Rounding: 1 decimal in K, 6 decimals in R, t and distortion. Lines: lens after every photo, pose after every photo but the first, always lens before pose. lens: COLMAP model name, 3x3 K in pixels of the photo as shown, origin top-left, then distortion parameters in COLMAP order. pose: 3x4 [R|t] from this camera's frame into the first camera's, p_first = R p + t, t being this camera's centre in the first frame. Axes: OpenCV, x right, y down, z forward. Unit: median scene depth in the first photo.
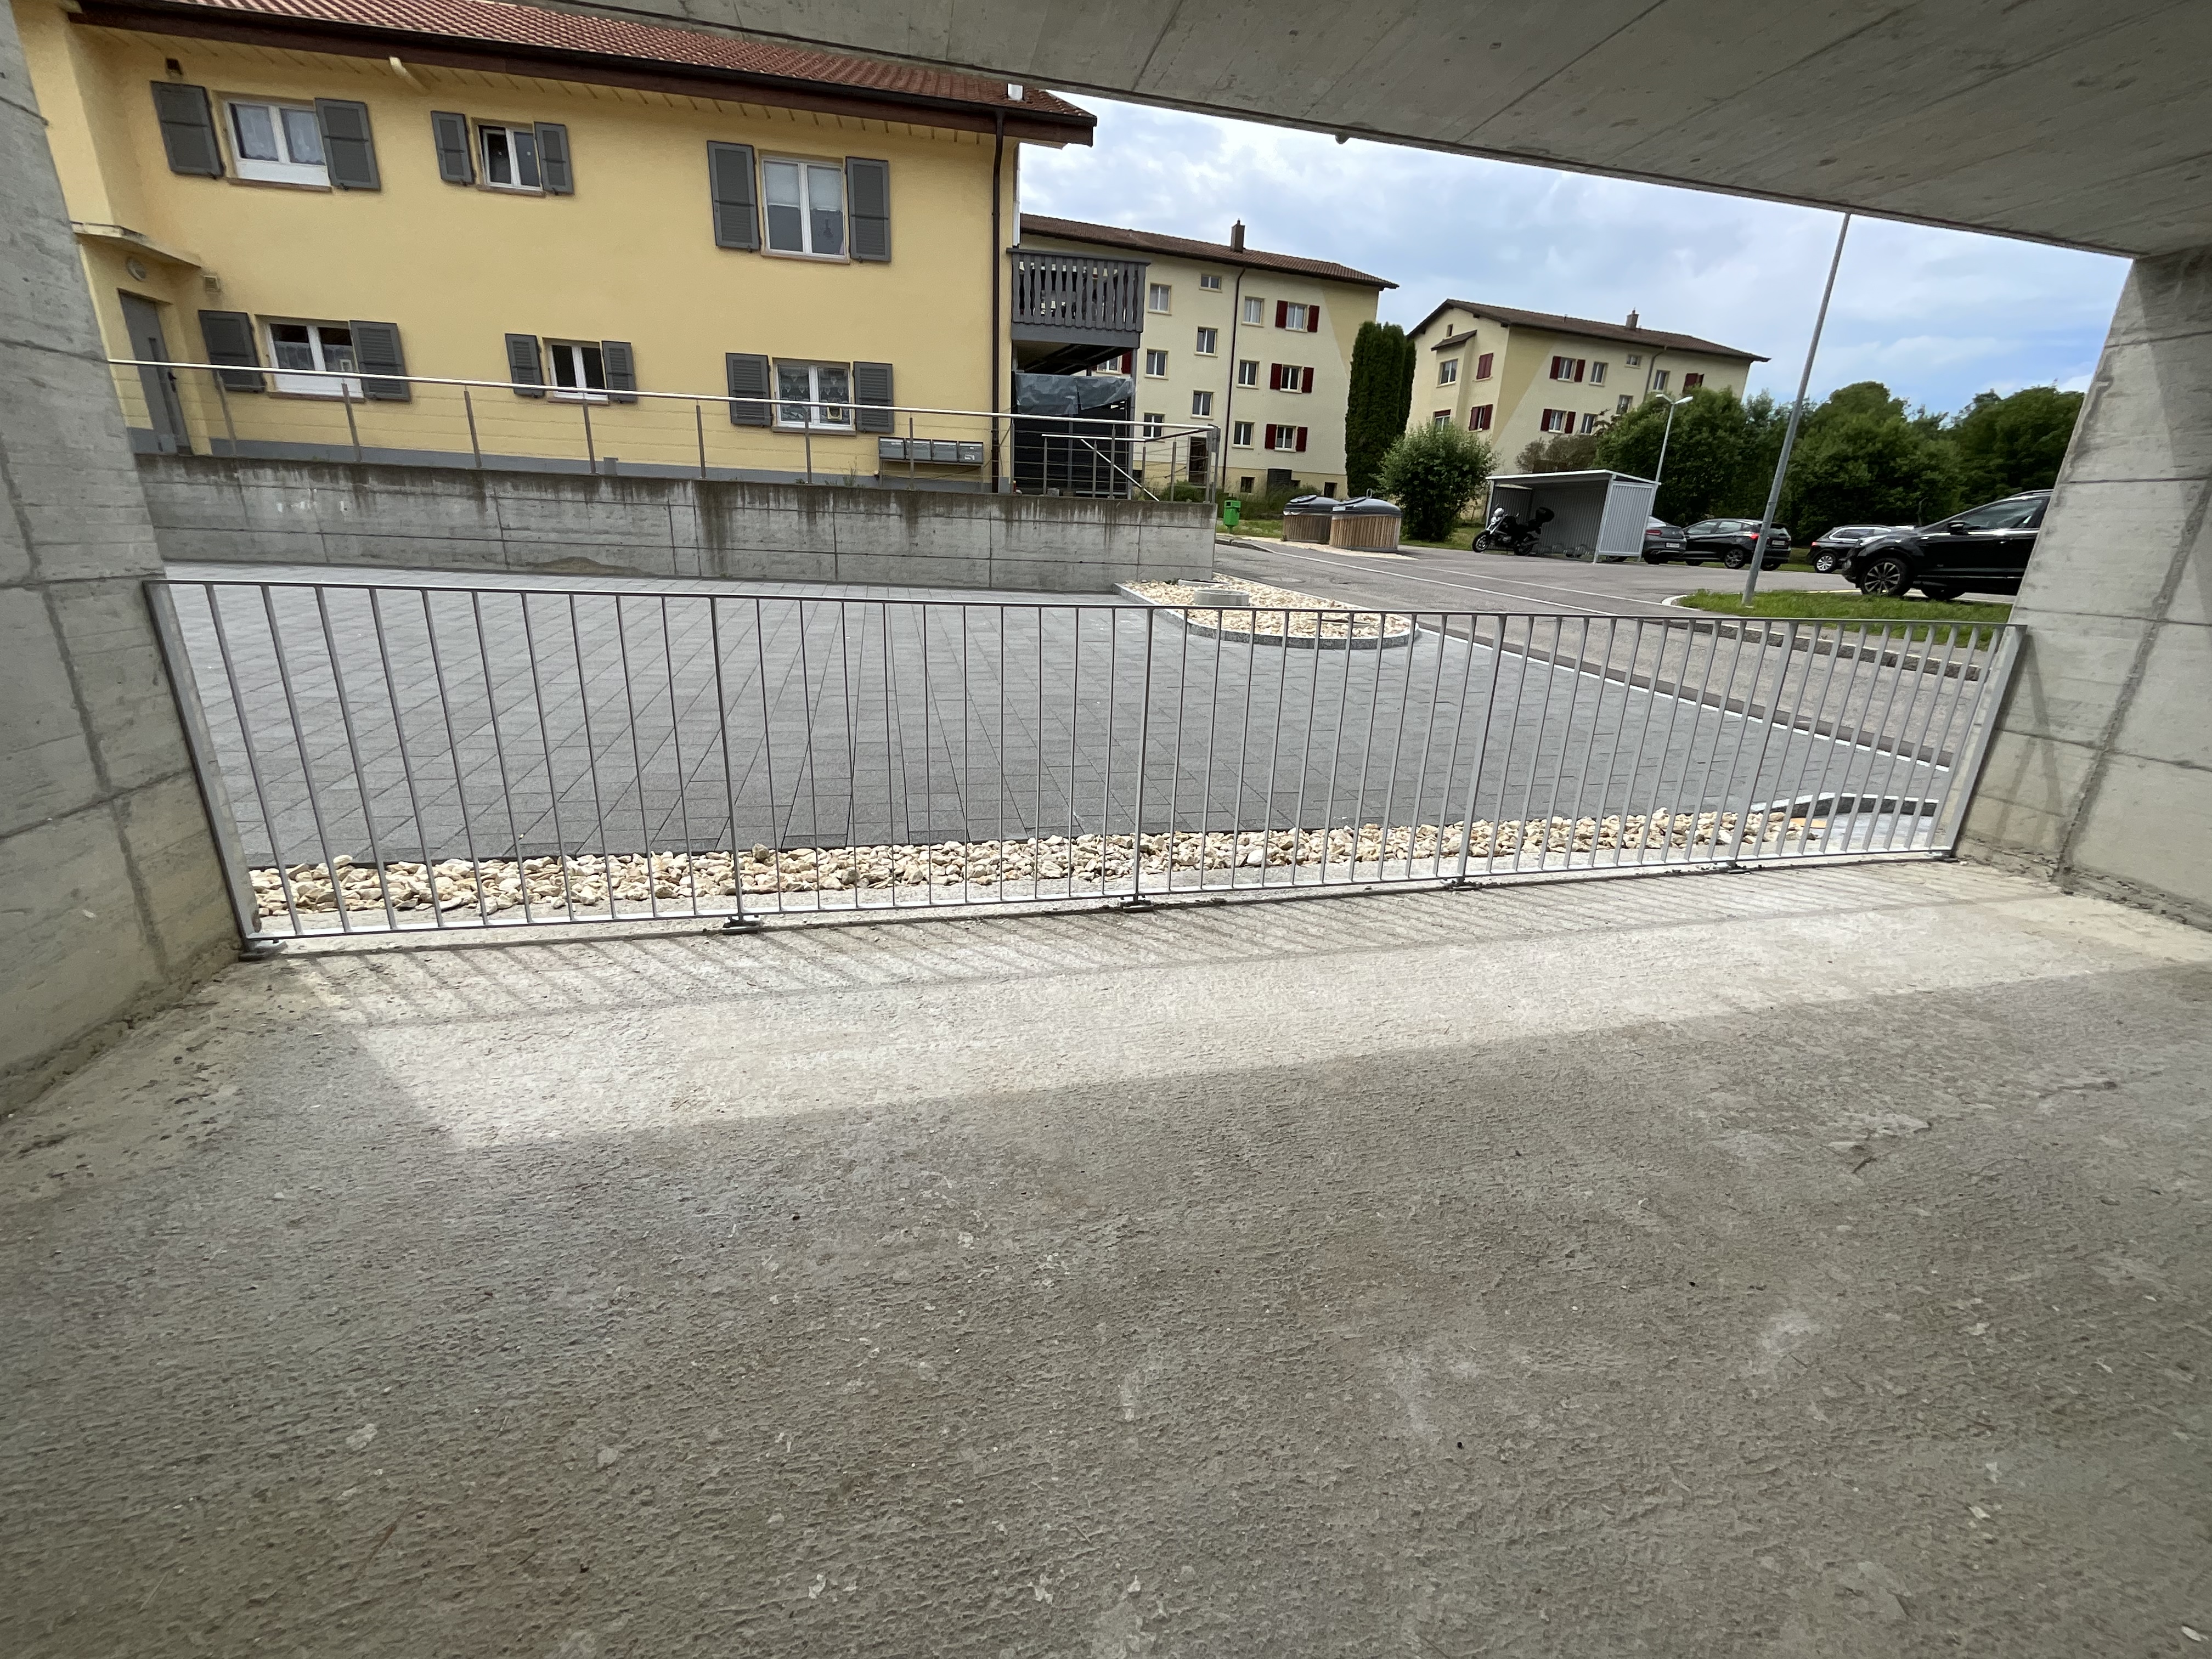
lens RADIAL K [[897.2, 0, 1106.6], [0, 897.2, 823.5], [0, 0, 1]] dist [-0.006479, 0.006155]
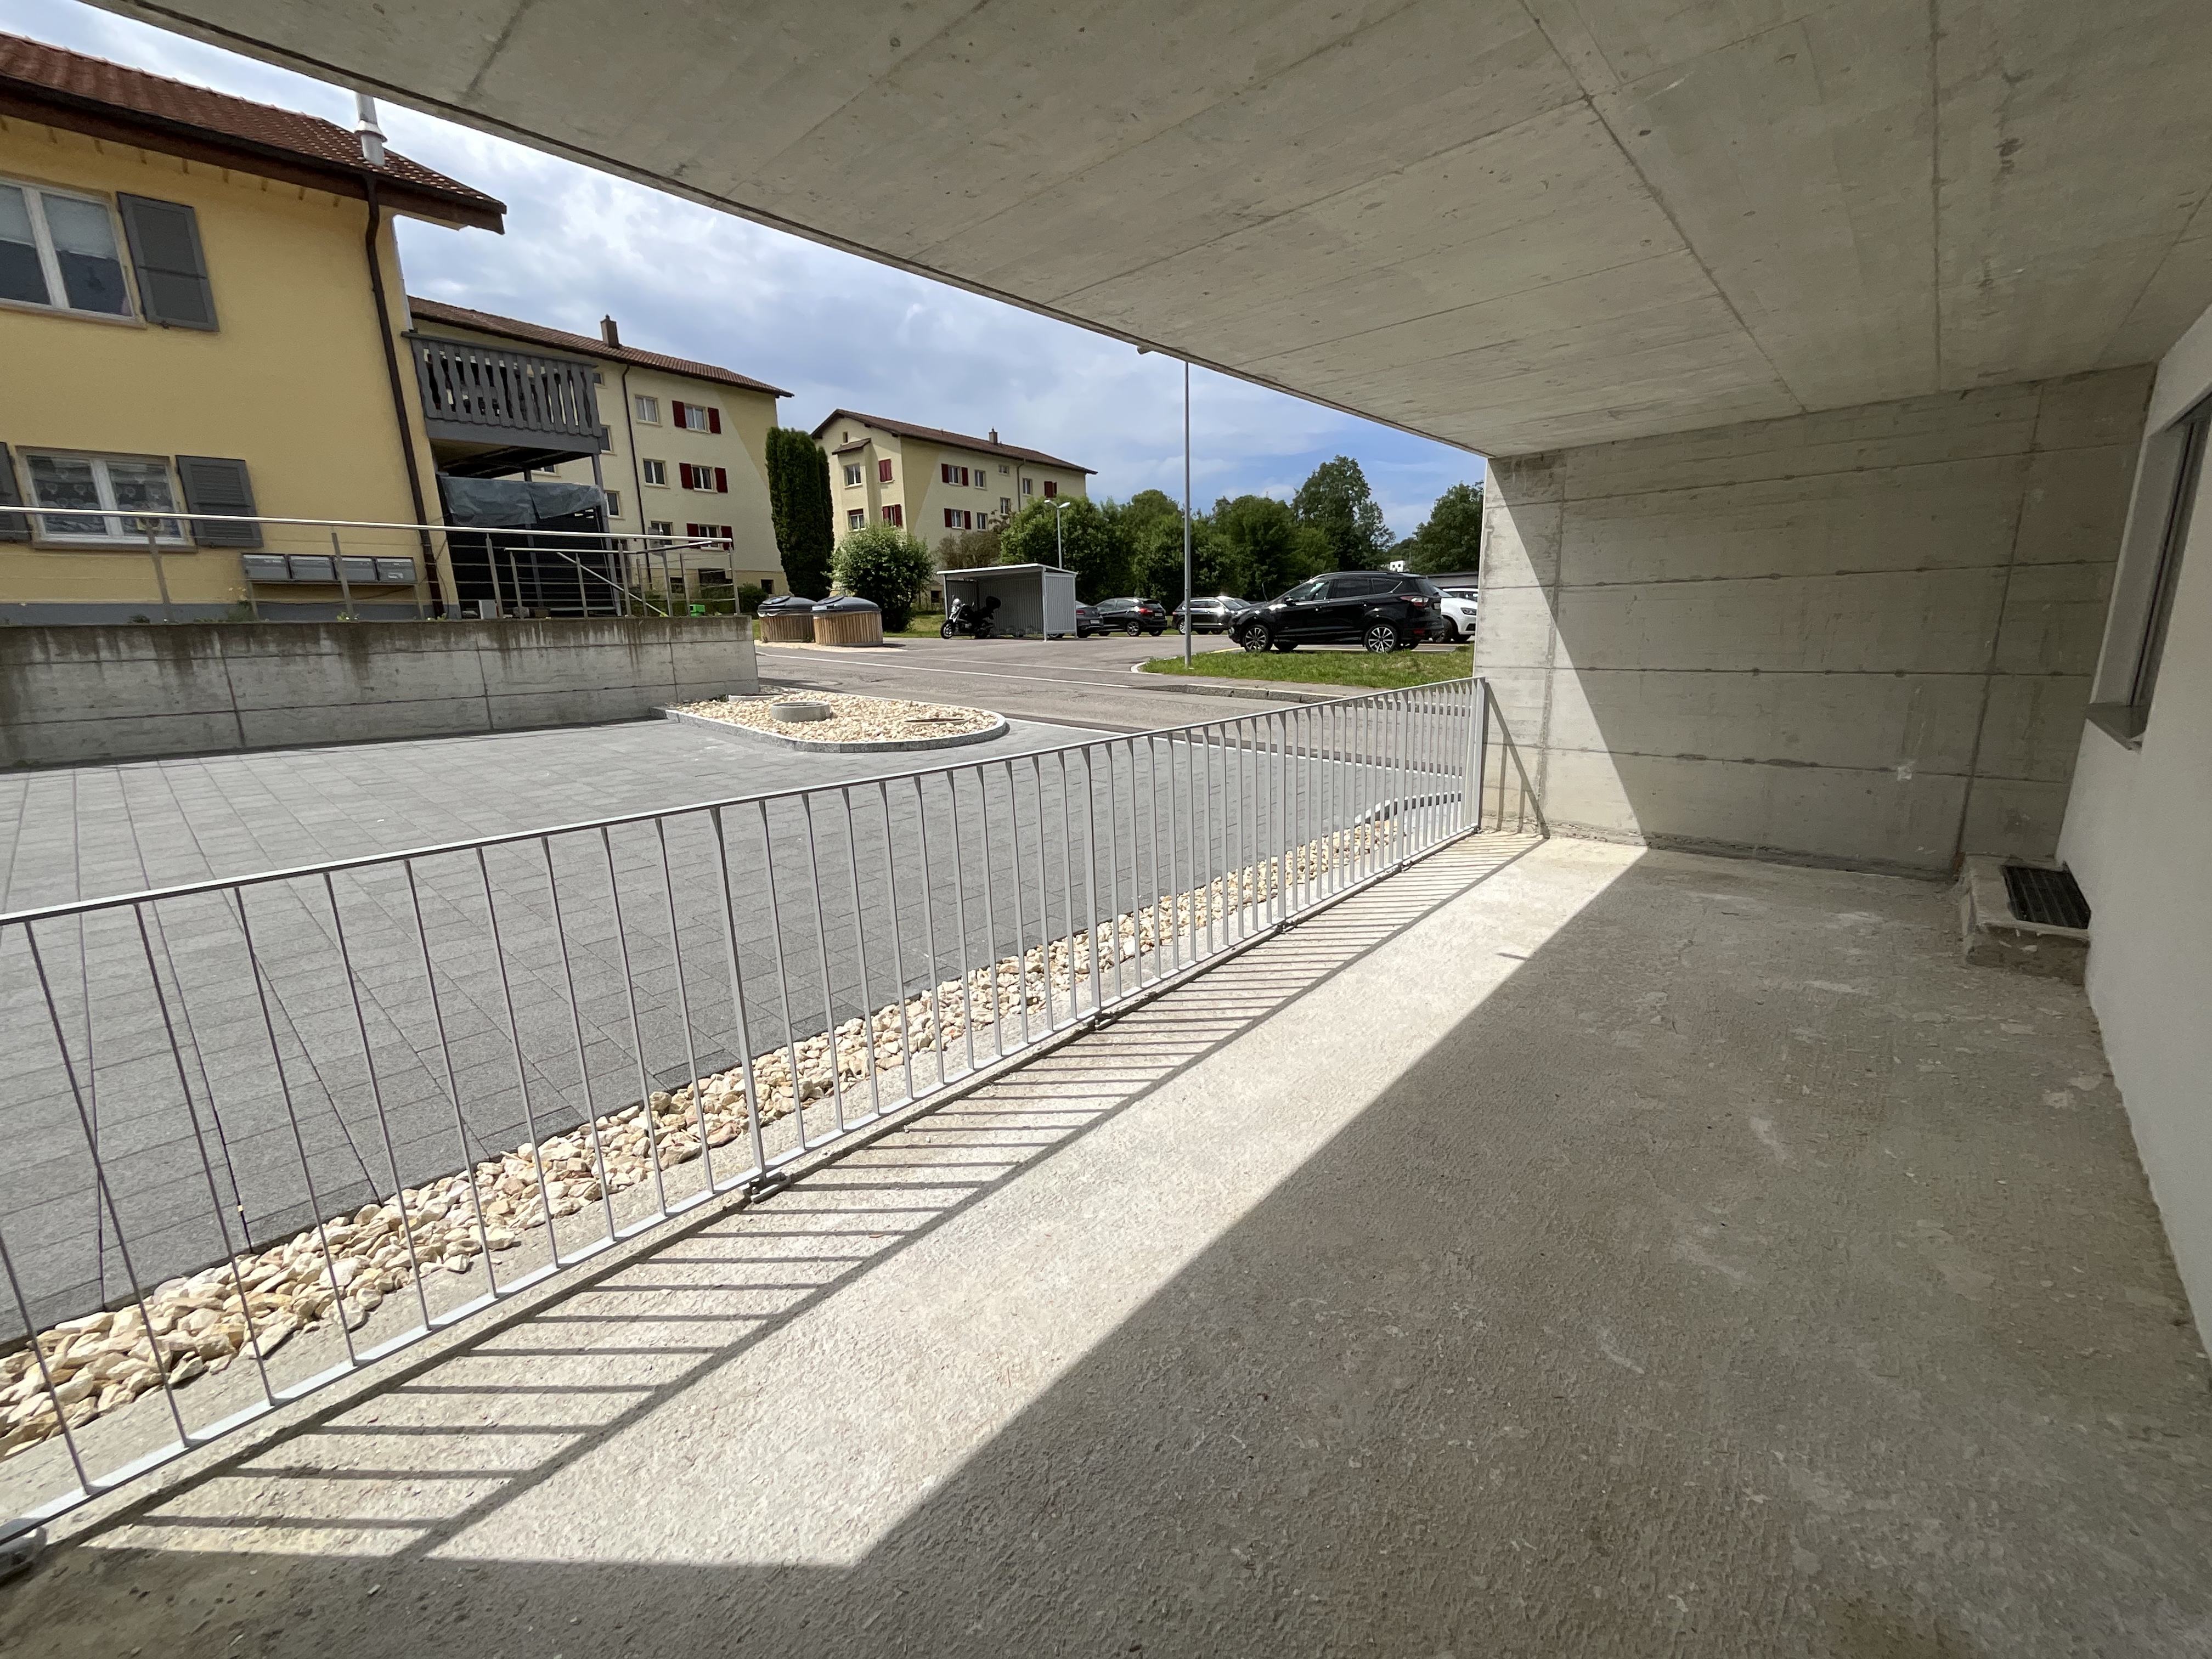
lens RADIAL K [[897.2, 0, 1106.6], [0, 897.2, 823.5], [0, 0, 1]] dist [-0.006479, 0.006155]
pose [[0.819284, -0.184298, 0.542963, -0.108810], [0.233190, 0.972185, -0.021875, -0.024185], [-0.523829, 0.144535, 0.839472, 0.018676]]
